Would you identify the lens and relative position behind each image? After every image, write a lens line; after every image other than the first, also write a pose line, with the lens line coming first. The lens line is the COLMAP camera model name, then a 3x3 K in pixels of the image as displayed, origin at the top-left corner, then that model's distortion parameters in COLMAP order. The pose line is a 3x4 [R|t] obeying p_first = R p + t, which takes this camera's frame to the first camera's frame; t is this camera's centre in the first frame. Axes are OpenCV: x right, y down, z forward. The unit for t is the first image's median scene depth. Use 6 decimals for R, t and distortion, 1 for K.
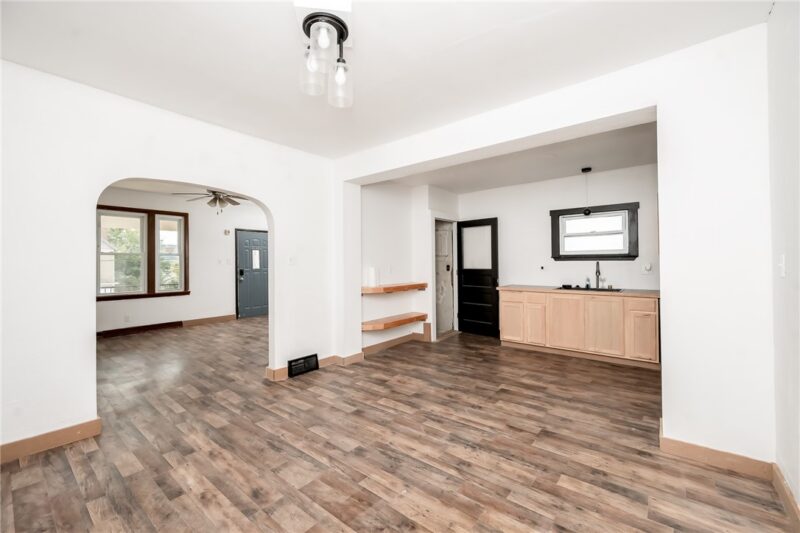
lens RADIAL K [[338.6, 0, 404.0], [0, 338.6, 261.6], [0, 0, 1]] dist [-0.001256, -0.000124]
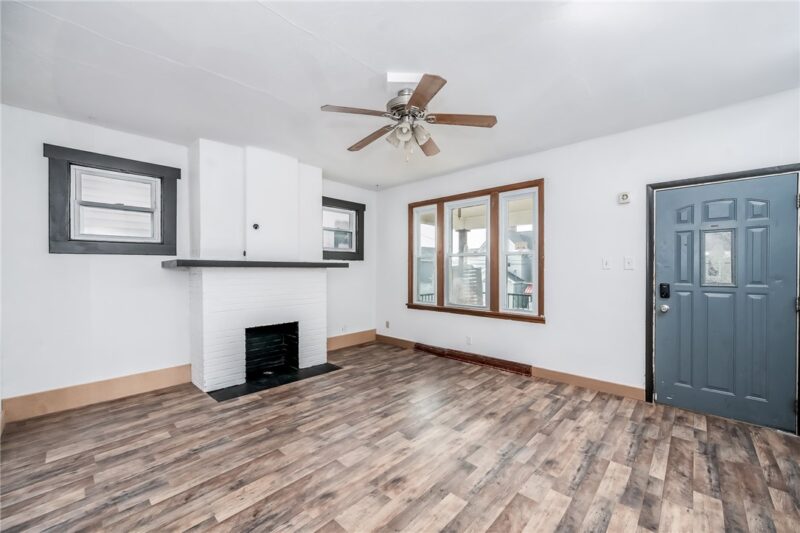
lens RADIAL K [[307.1, 0, 393.2], [0, 307.1, 280.5], [0, 0, 1]] dist [-0.001046, 0.000046]
pose [[-0.087491, 0.045560, -0.995123, -0.265870], [0.010665, 0.998939, 0.044797, 0.000226], [0.996108, -0.006694, -0.087884, 1.985876]]
